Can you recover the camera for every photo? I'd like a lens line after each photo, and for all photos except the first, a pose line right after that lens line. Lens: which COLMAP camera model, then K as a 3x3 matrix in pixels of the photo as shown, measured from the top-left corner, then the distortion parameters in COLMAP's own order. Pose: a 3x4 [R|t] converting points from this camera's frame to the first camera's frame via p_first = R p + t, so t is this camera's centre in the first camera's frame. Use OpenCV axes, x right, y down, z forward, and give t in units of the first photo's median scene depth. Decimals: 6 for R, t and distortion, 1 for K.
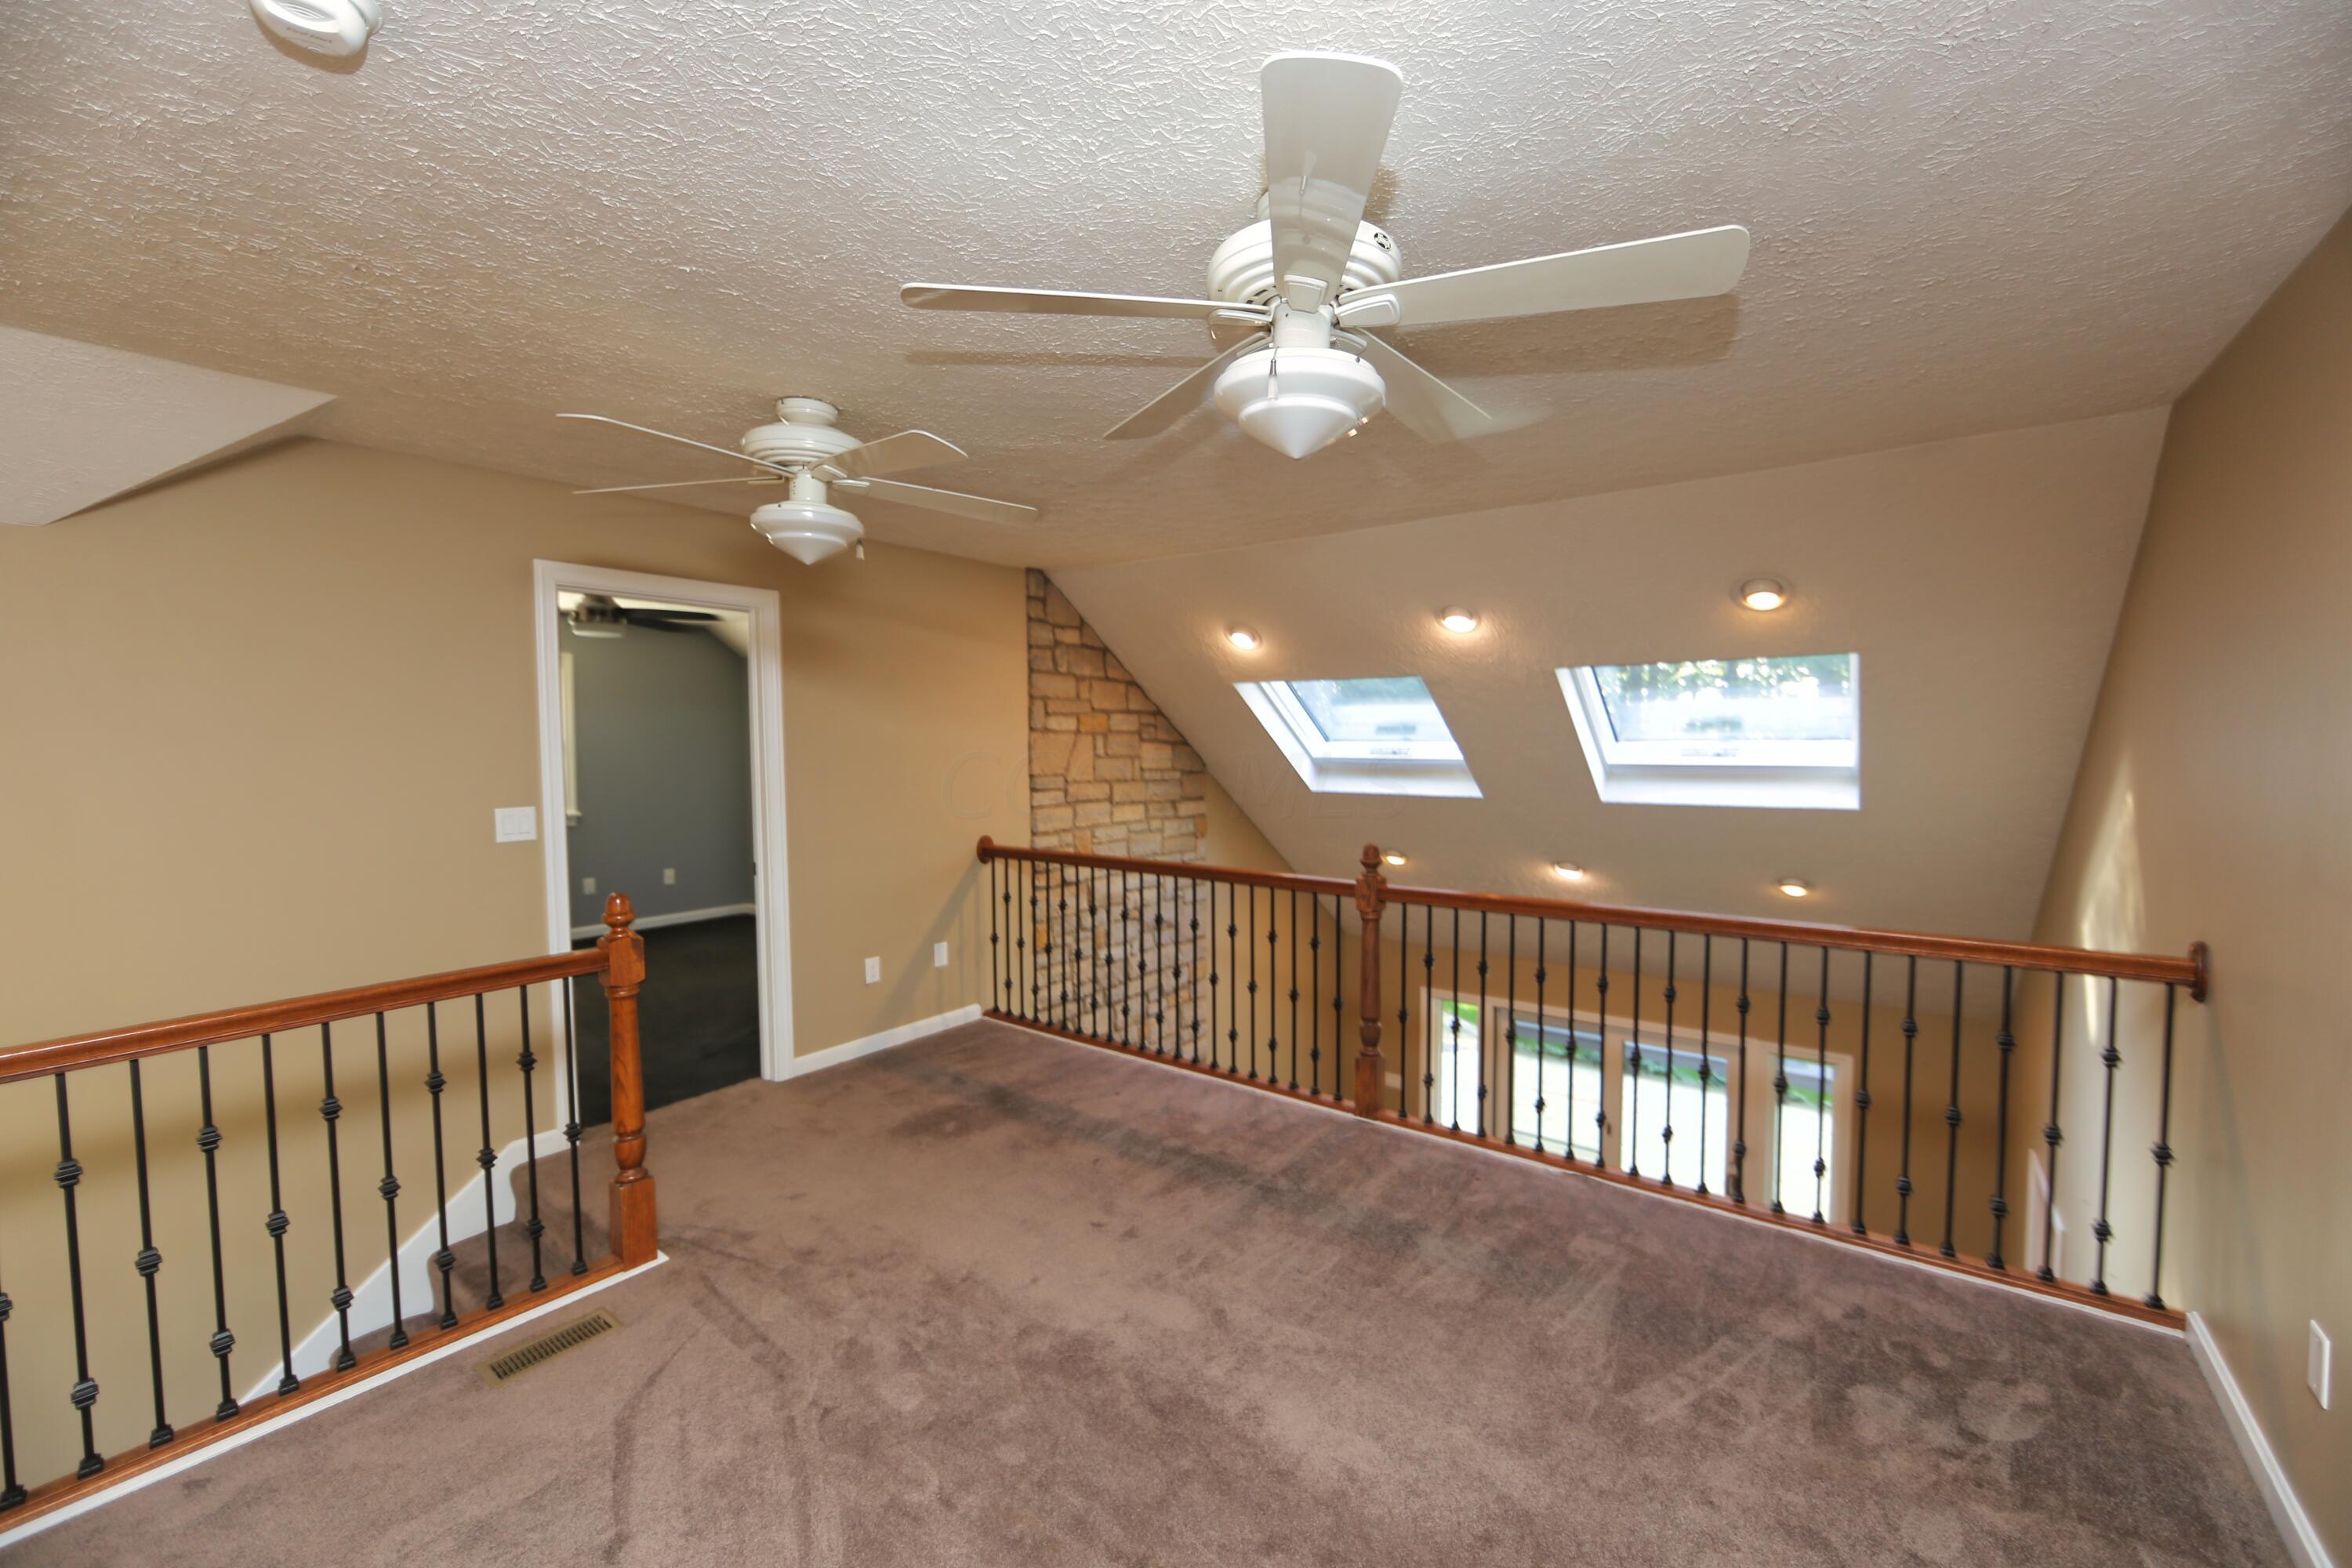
lens RADIAL K [[922.6, 0, 1189.9], [0, 922.6, 777.3], [0, 0, 1]] dist [-0.019954, 0.000076]
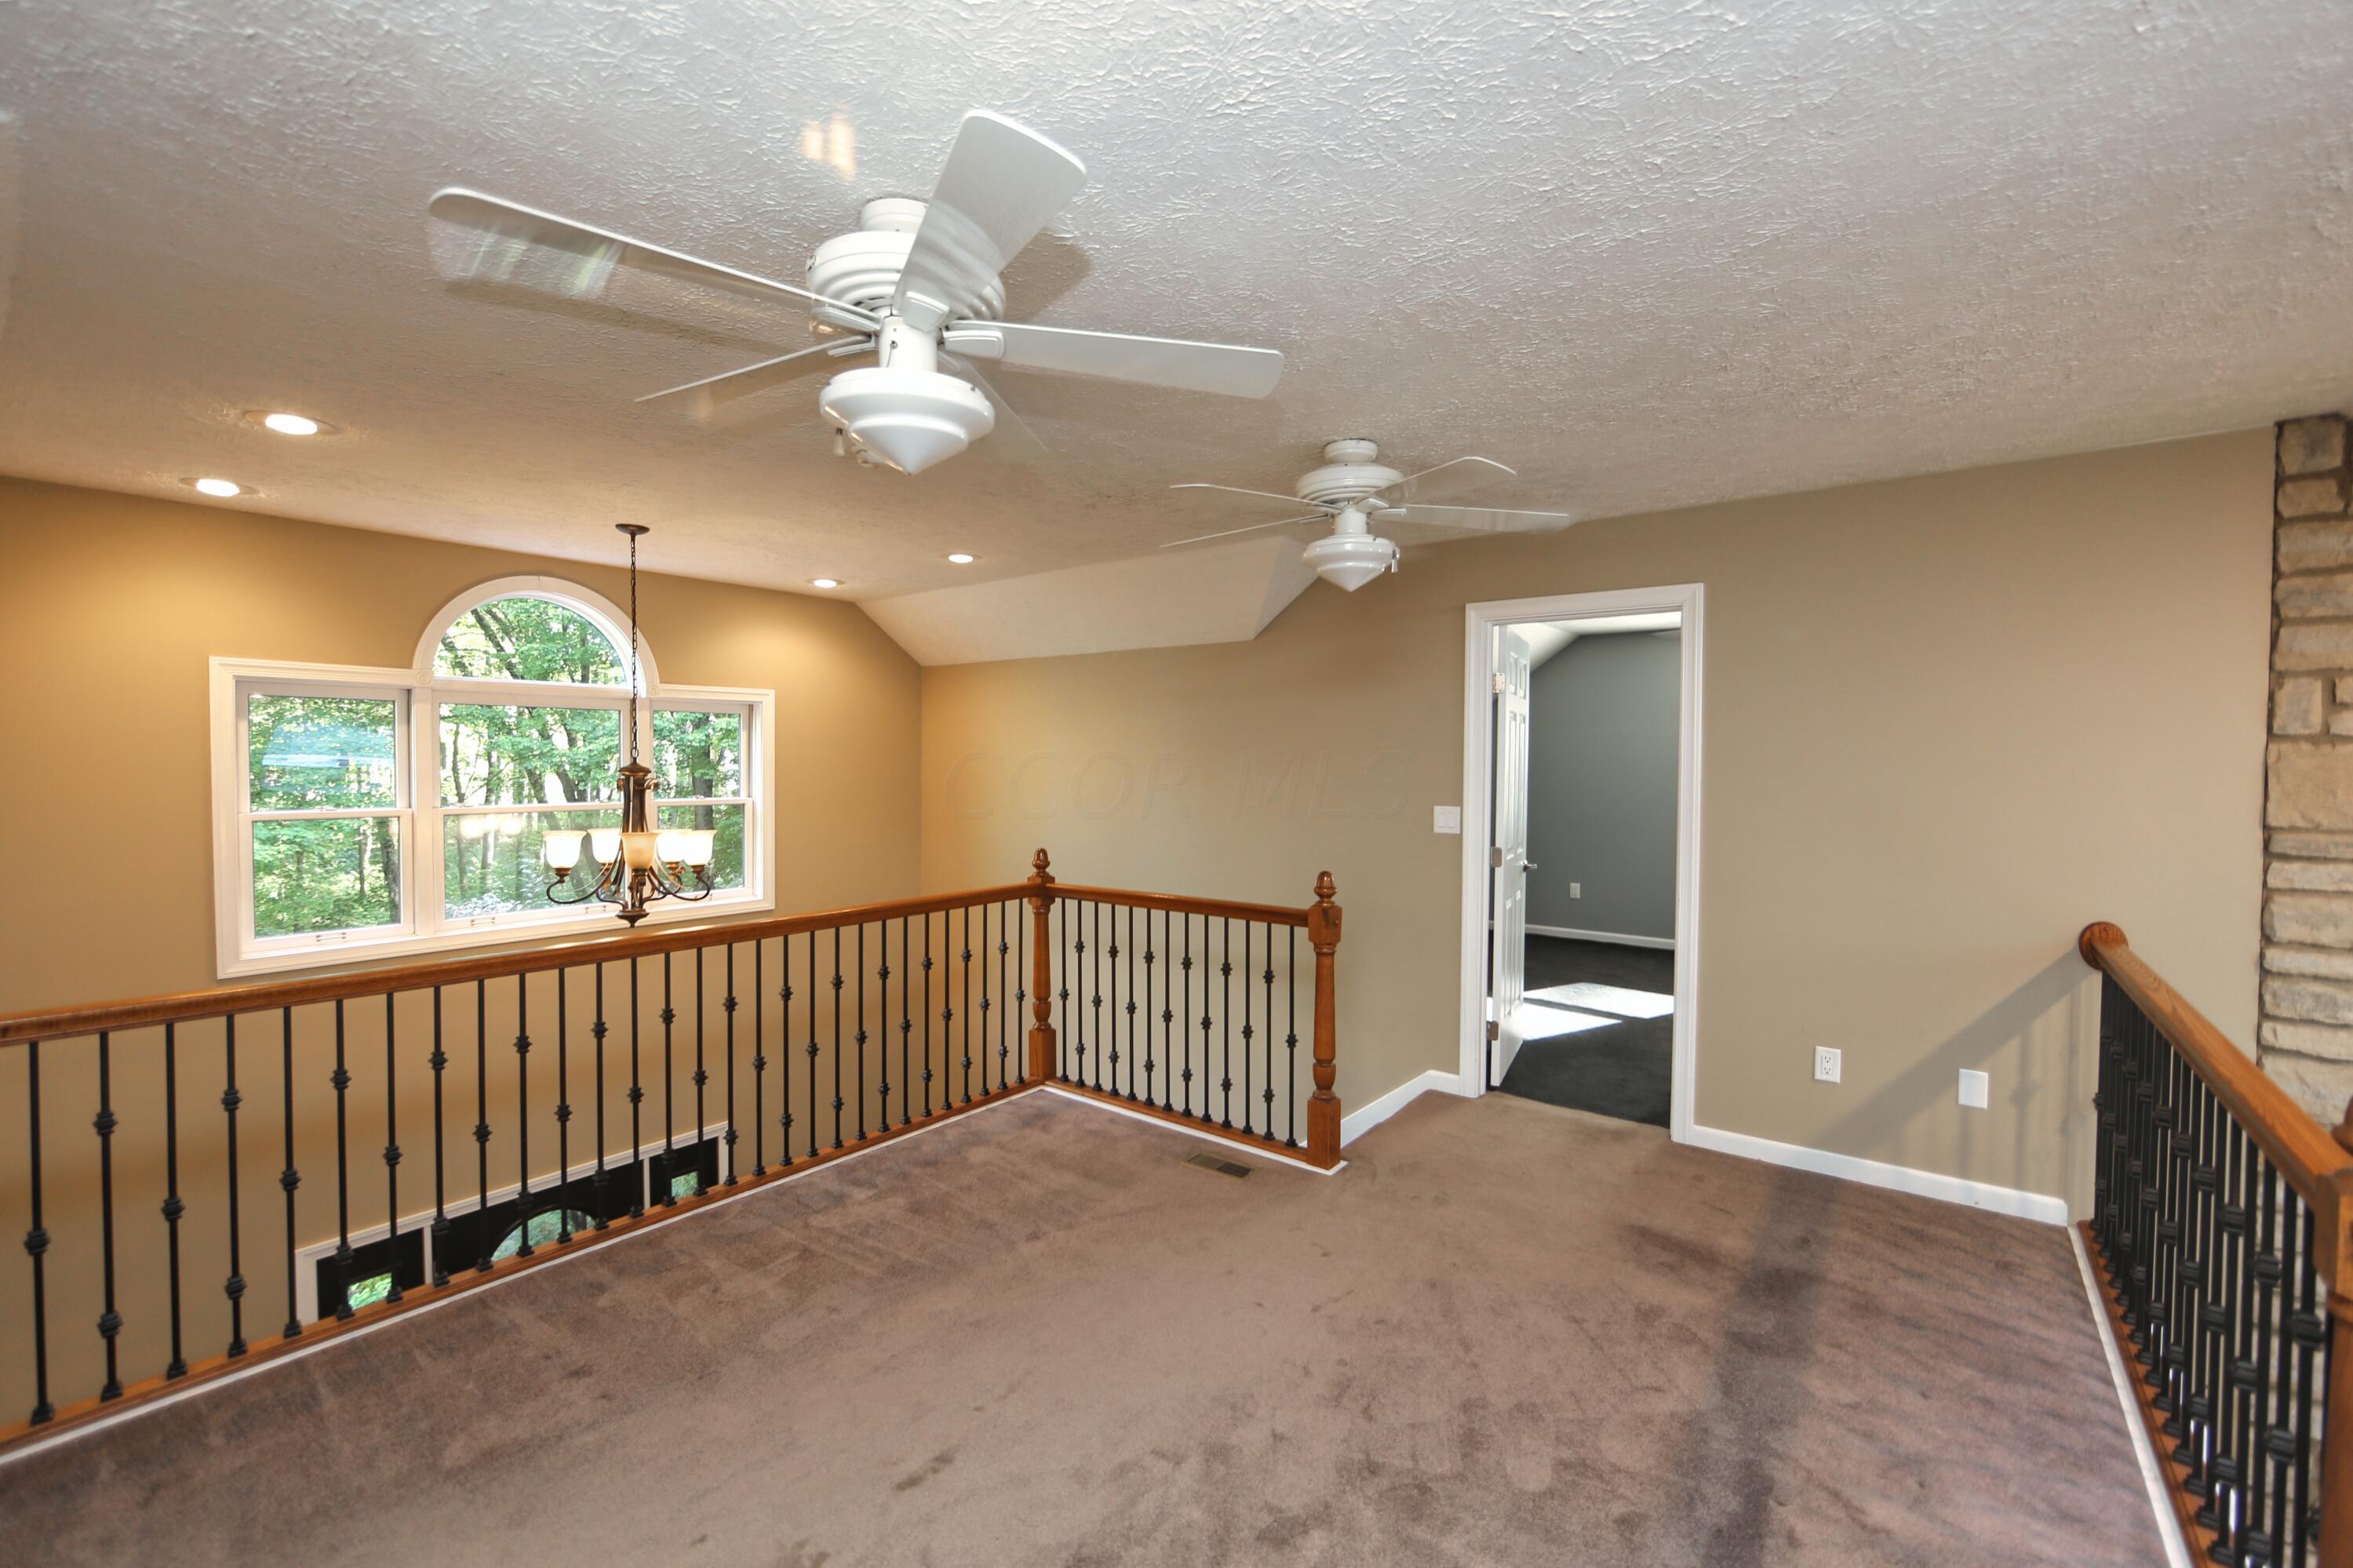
lens RADIAL K [[927.3, 0, 1178.3], [0, 927.3, 785.5], [0, 0, 1]] dist [-0.012251, 0.002663]
pose [[0.002112, 0.030302, -0.999539, 0.438491], [-0.050265, 0.998280, 0.030158, -0.013036], [0.998734, 0.050179, 0.003631, 0.514762]]
